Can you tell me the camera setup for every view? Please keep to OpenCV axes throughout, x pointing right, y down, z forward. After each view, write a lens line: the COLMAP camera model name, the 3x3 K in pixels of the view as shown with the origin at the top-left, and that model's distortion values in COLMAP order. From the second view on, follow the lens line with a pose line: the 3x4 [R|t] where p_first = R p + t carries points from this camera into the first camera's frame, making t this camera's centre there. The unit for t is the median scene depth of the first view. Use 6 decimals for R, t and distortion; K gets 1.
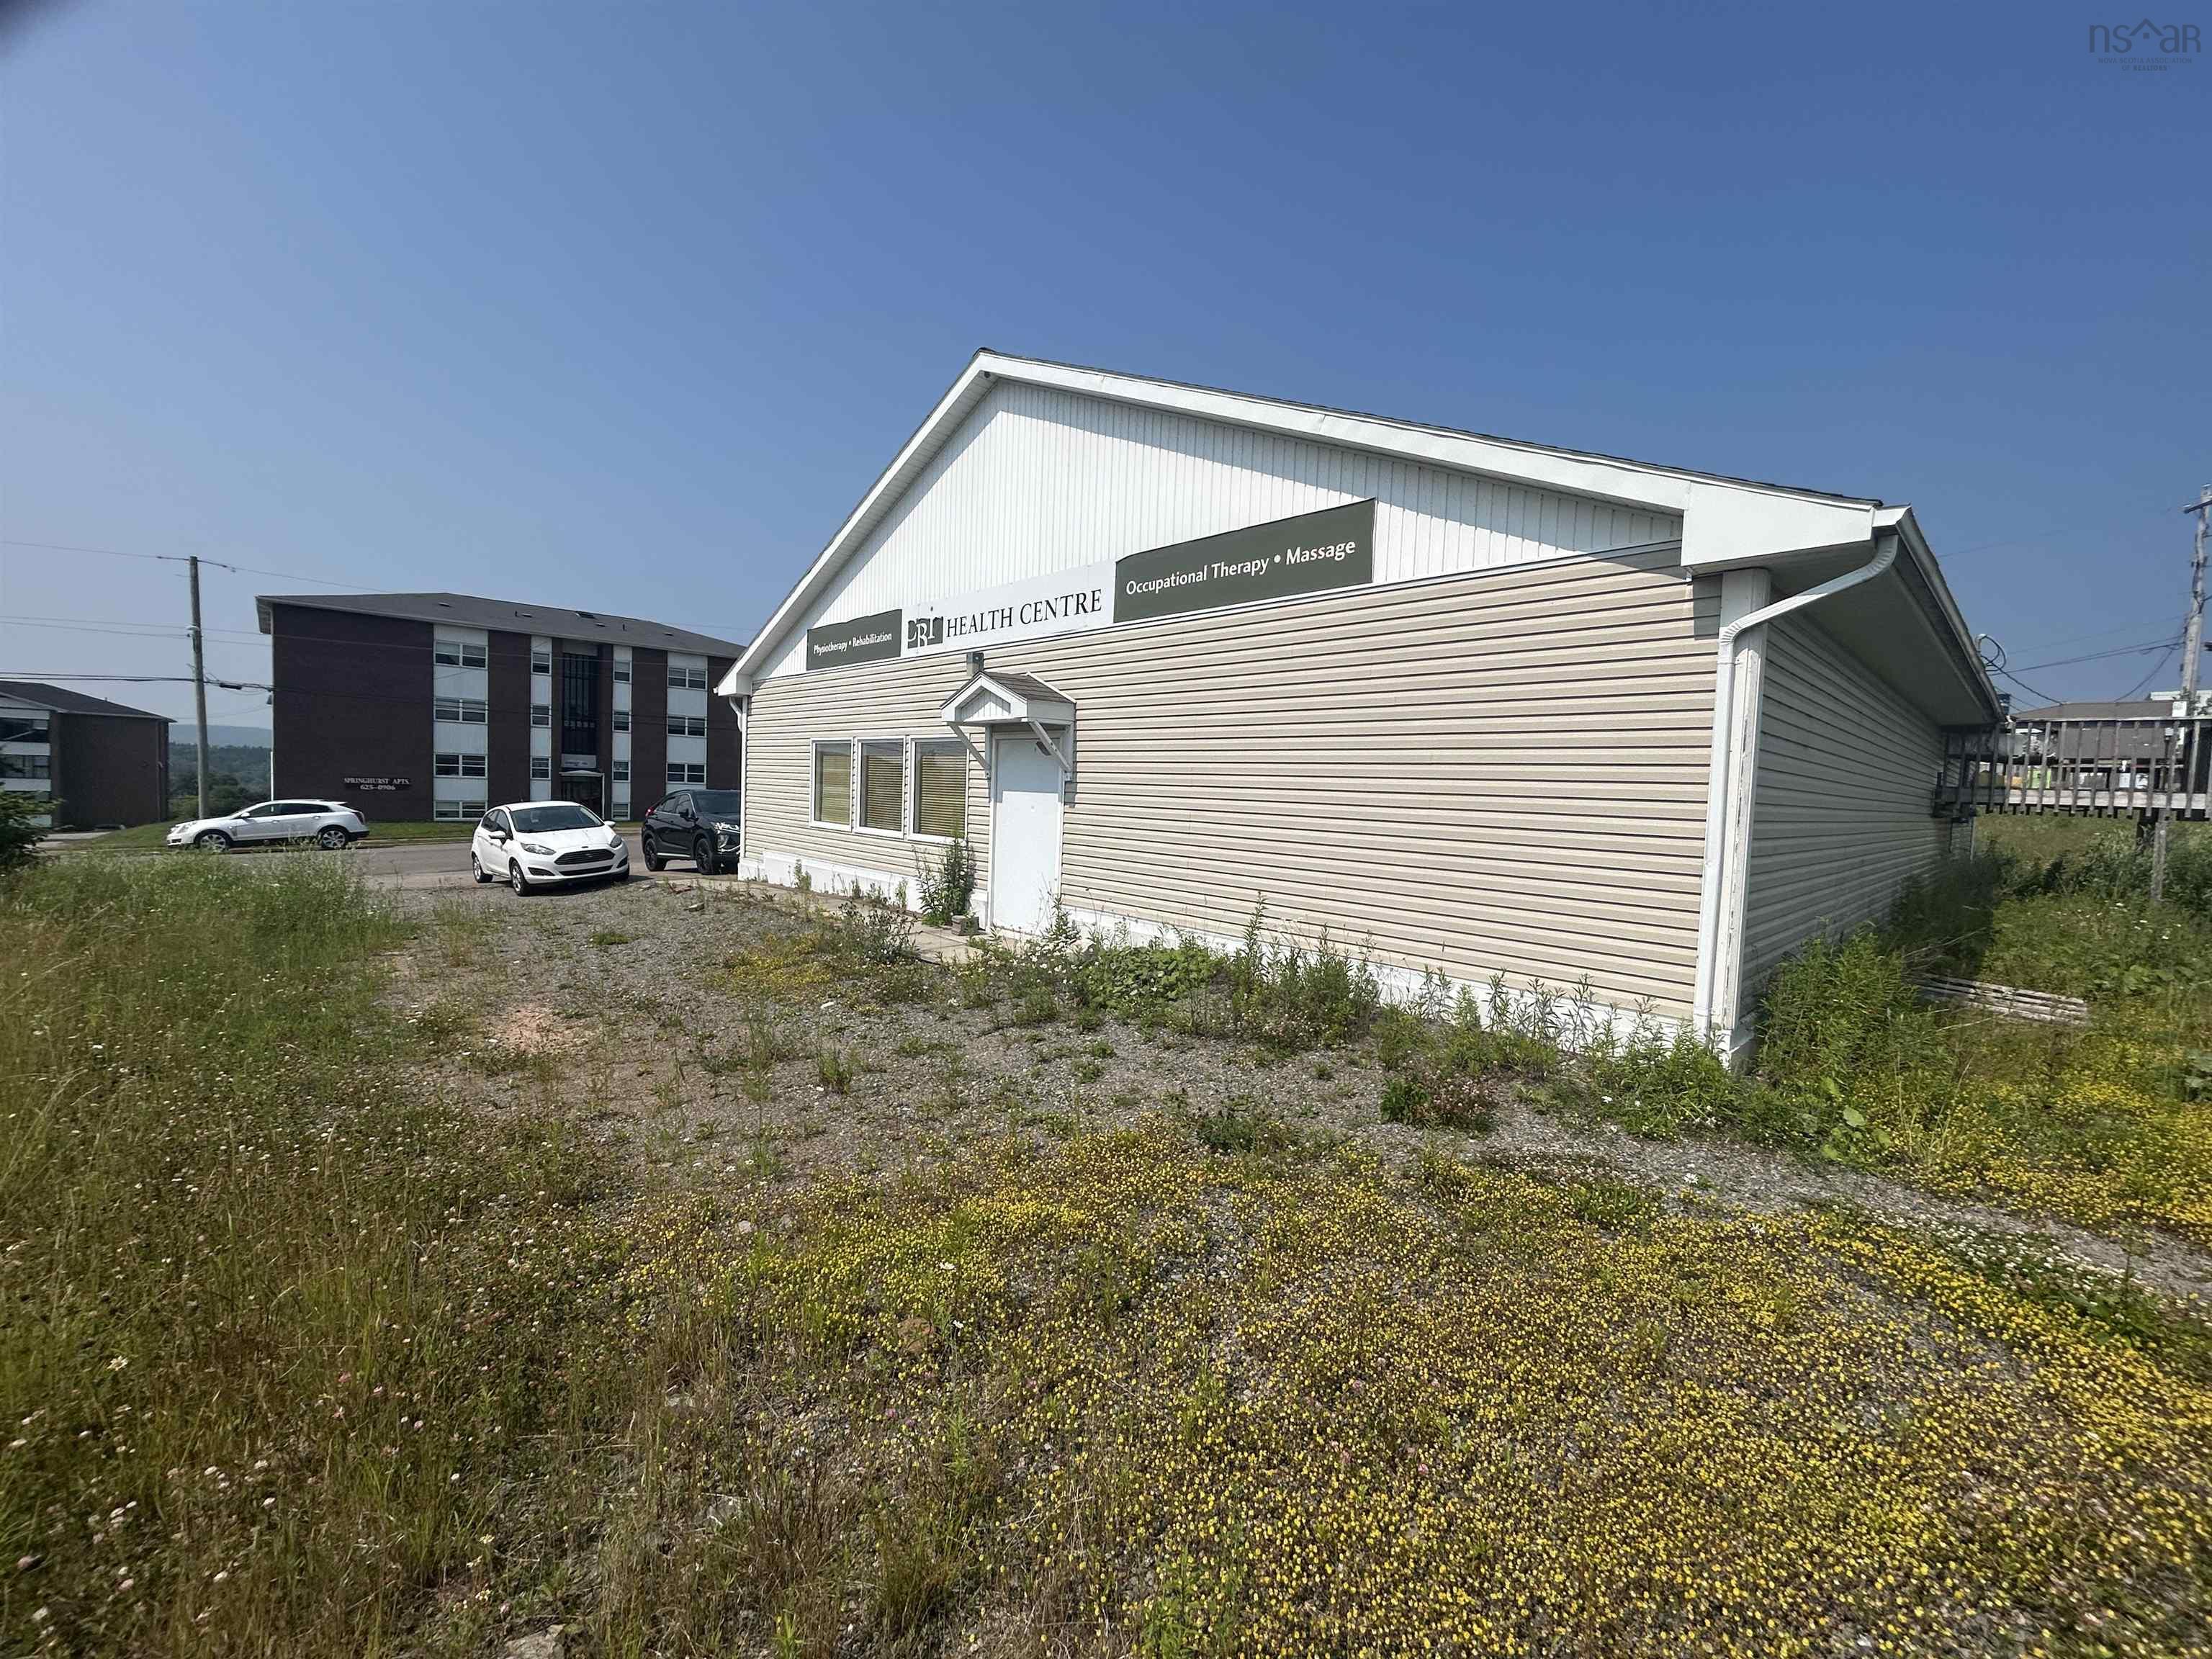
lens RADIAL K [[875.5, 0, 1106.0], [0, 875.5, 829.5], [0, 0, 1]] dist [0.000126, 0.000040]
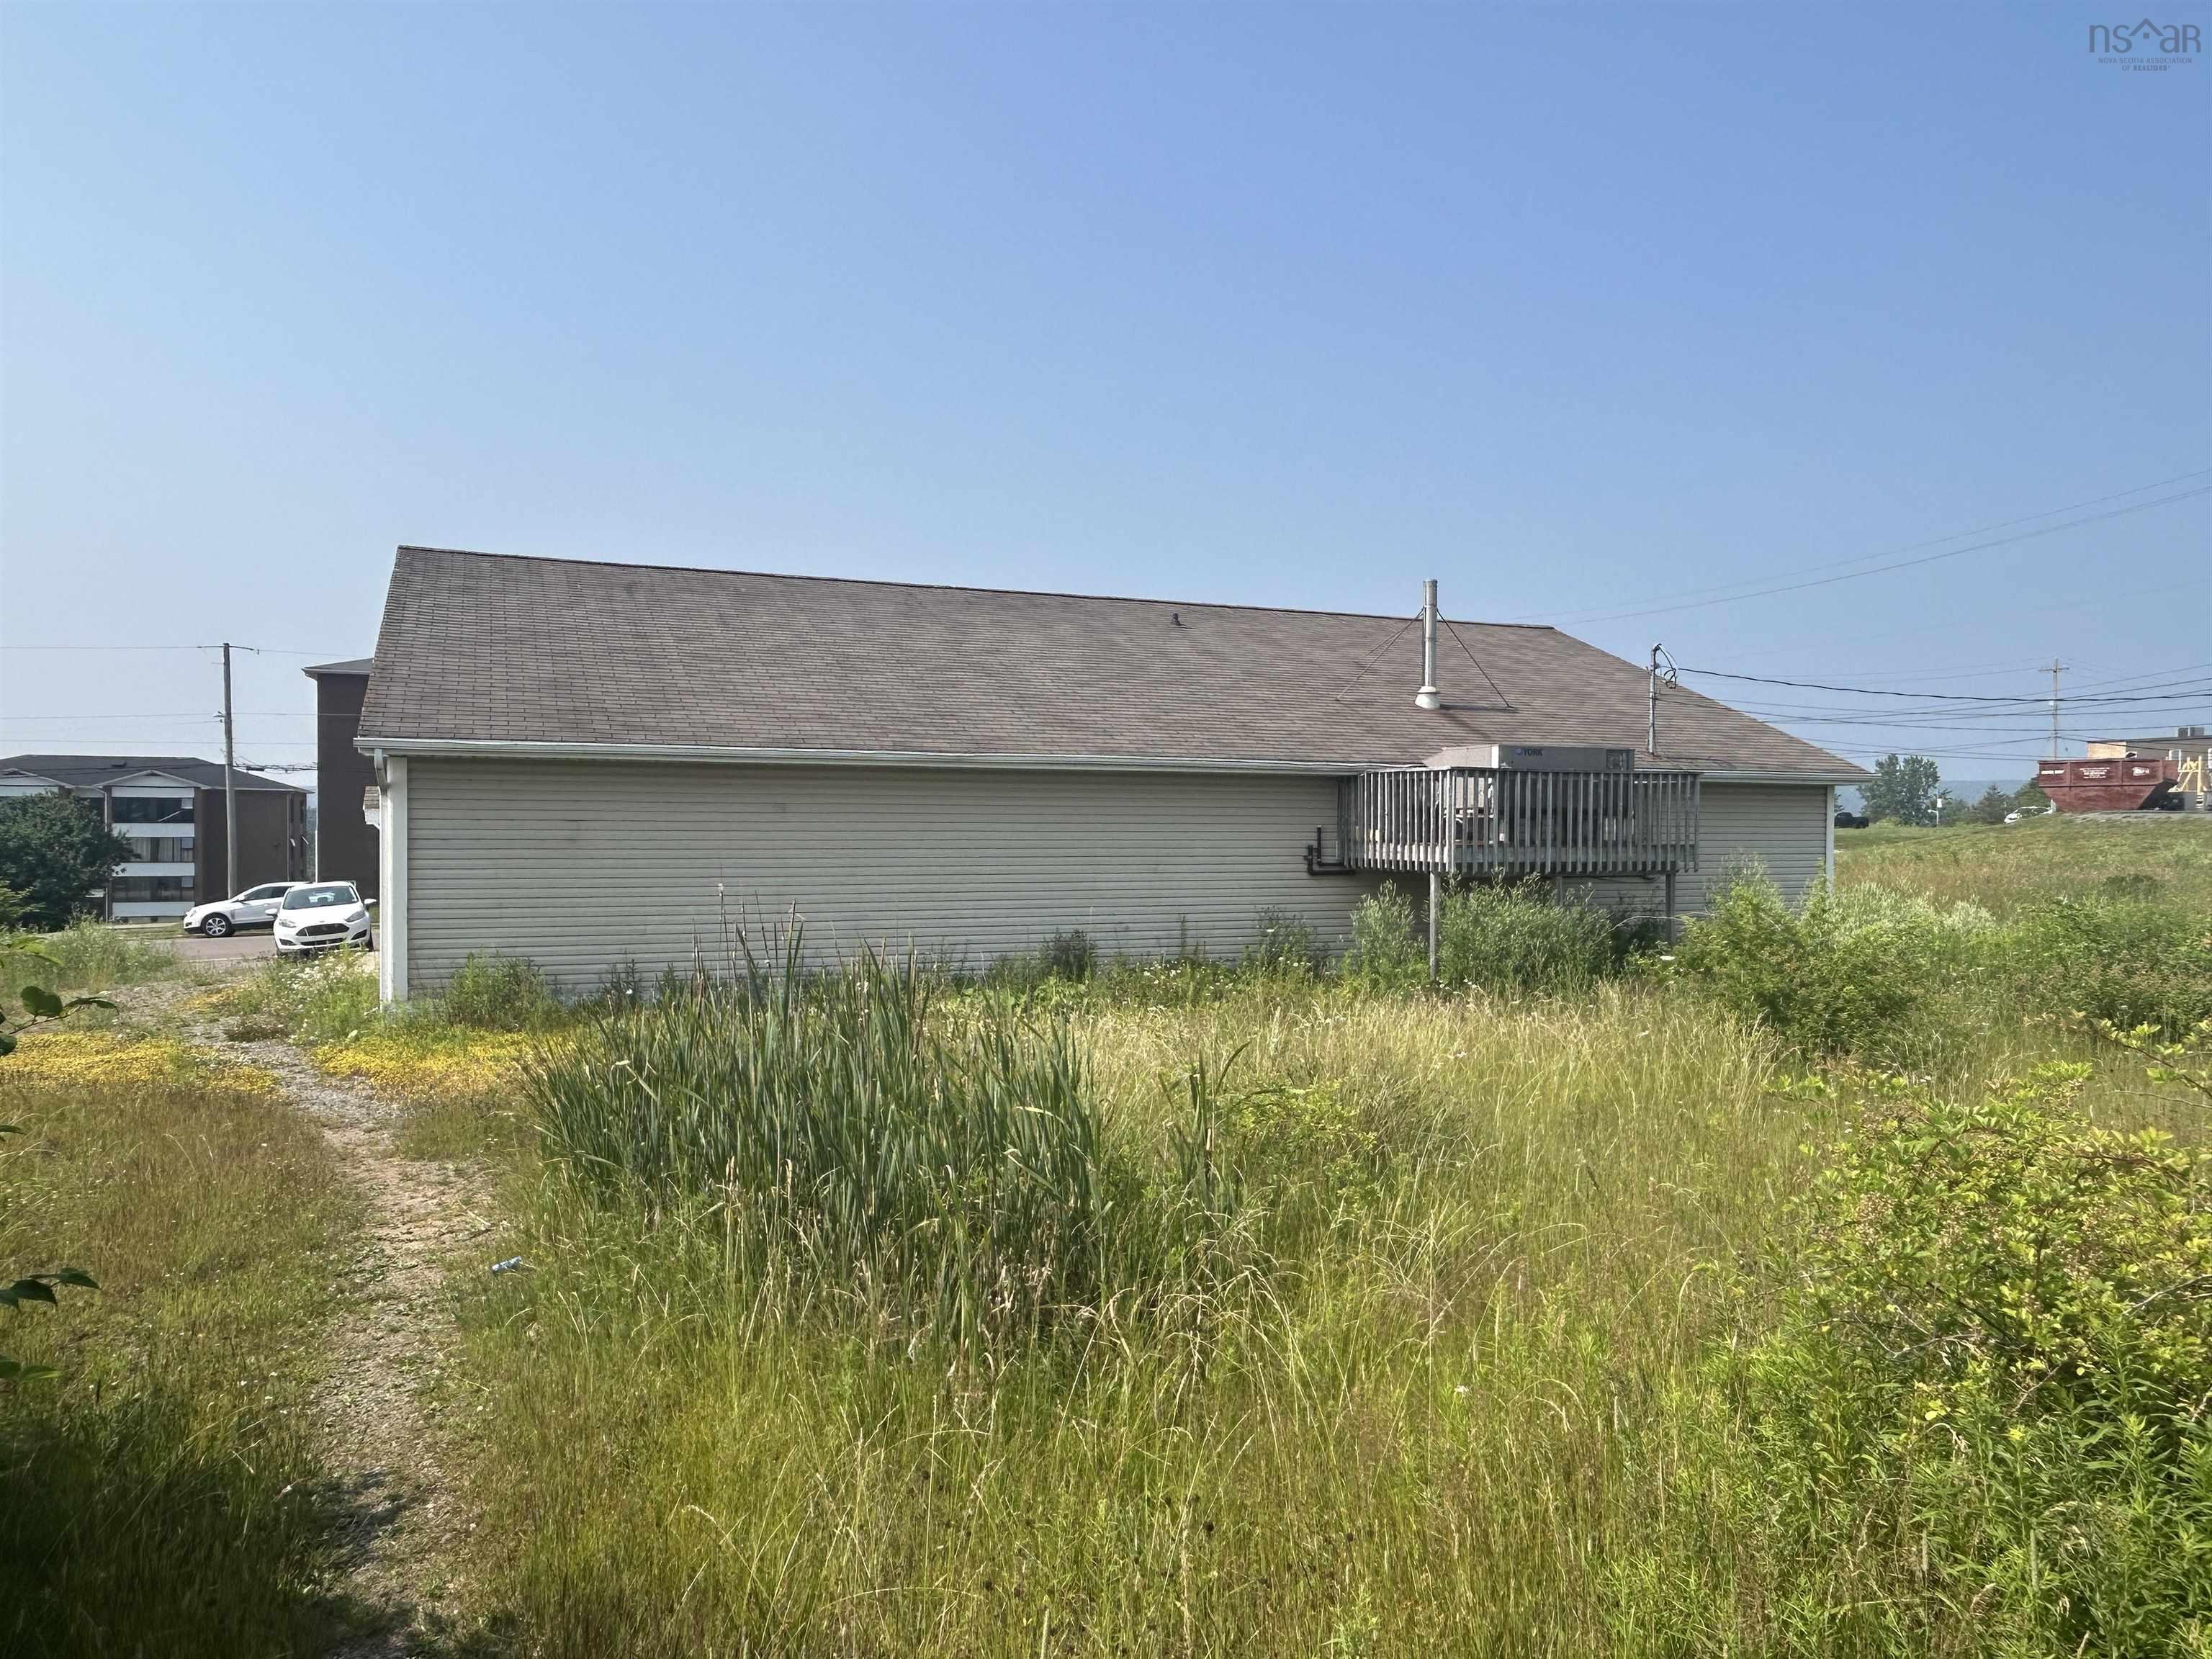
lens RADIAL K [[1494.5, 0, 1106.0], [0, 1494.5, 829.5], [0, 0, 1]] dist [0.034113, 0.000108]
pose [[0.928415, -0.029345, -0.370385, 0.535854], [0.009466, 0.998421, -0.055375, 0.009122], [0.371425, 0.047905, 0.927226, -0.227480]]
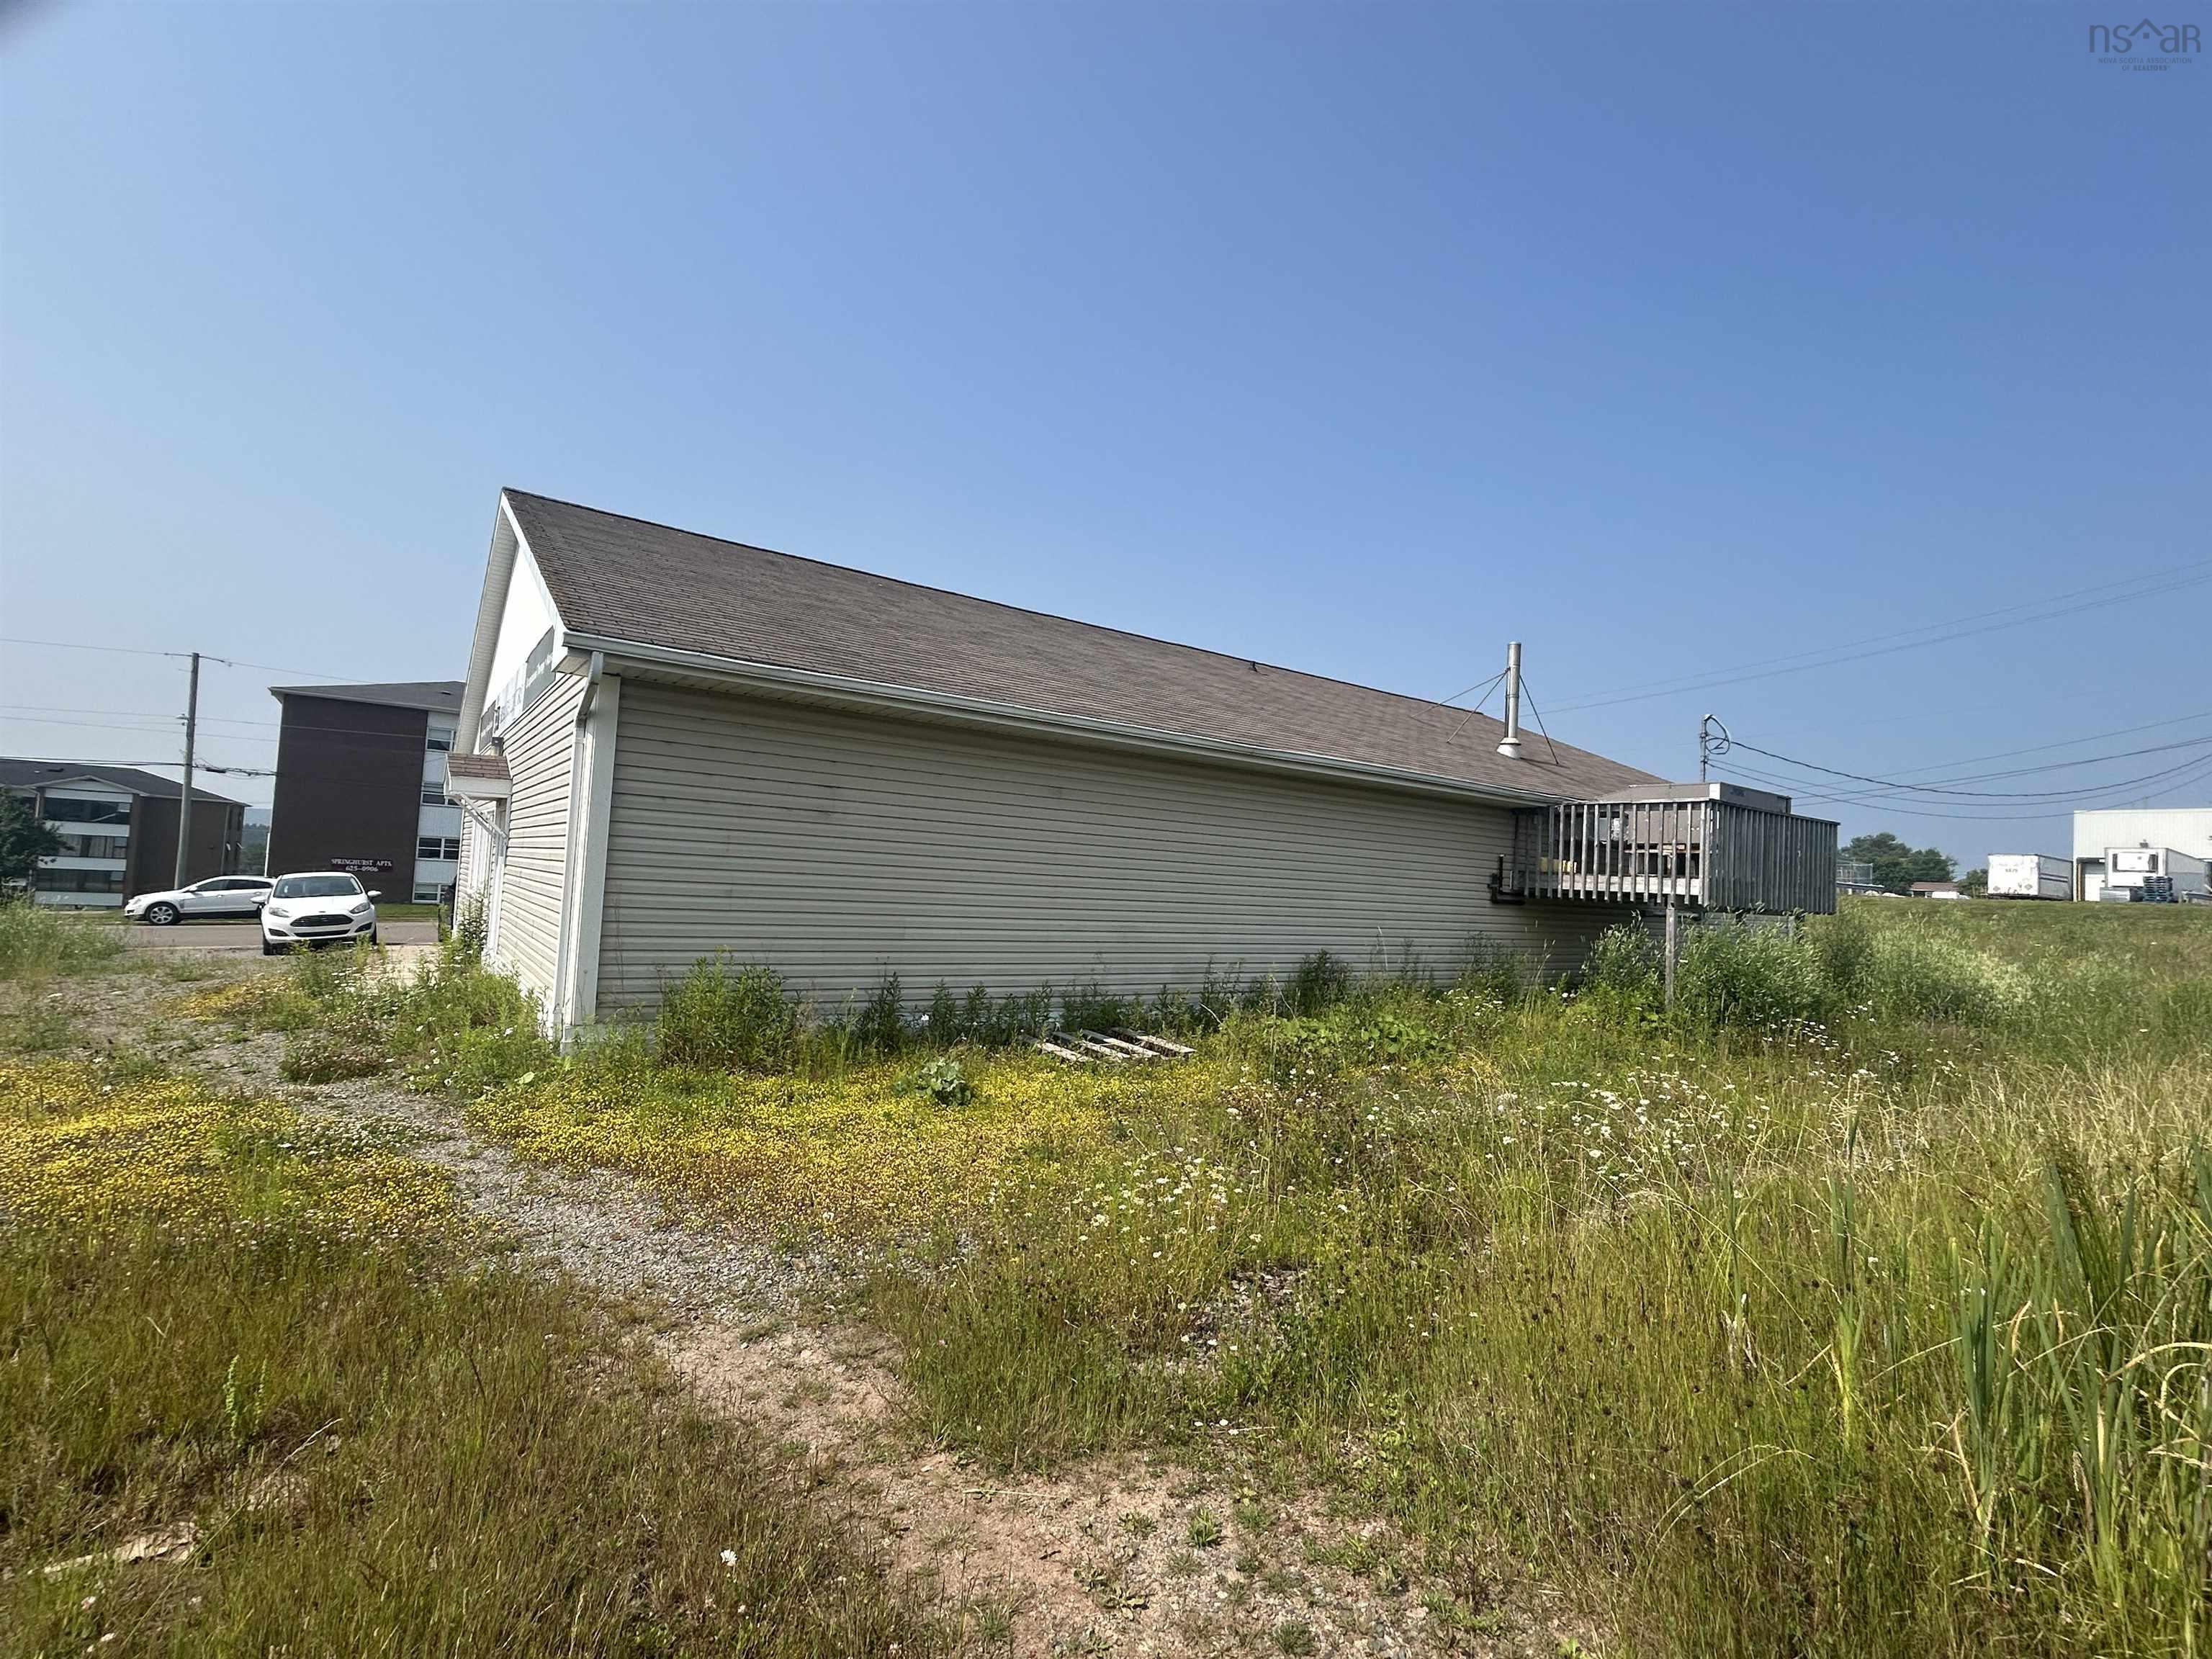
lens RADIAL K [[1017.4, 0, 1106.0], [0, 1017.4, 829.5], [0, 0, 1]] dist [0.000912, 0.010546]
pose [[0.988090, 0.009183, -0.153606, 0.276536], [-0.025668, 0.994068, -0.105688, 0.013269], [0.151724, 0.108372, 0.982464, -0.059005]]
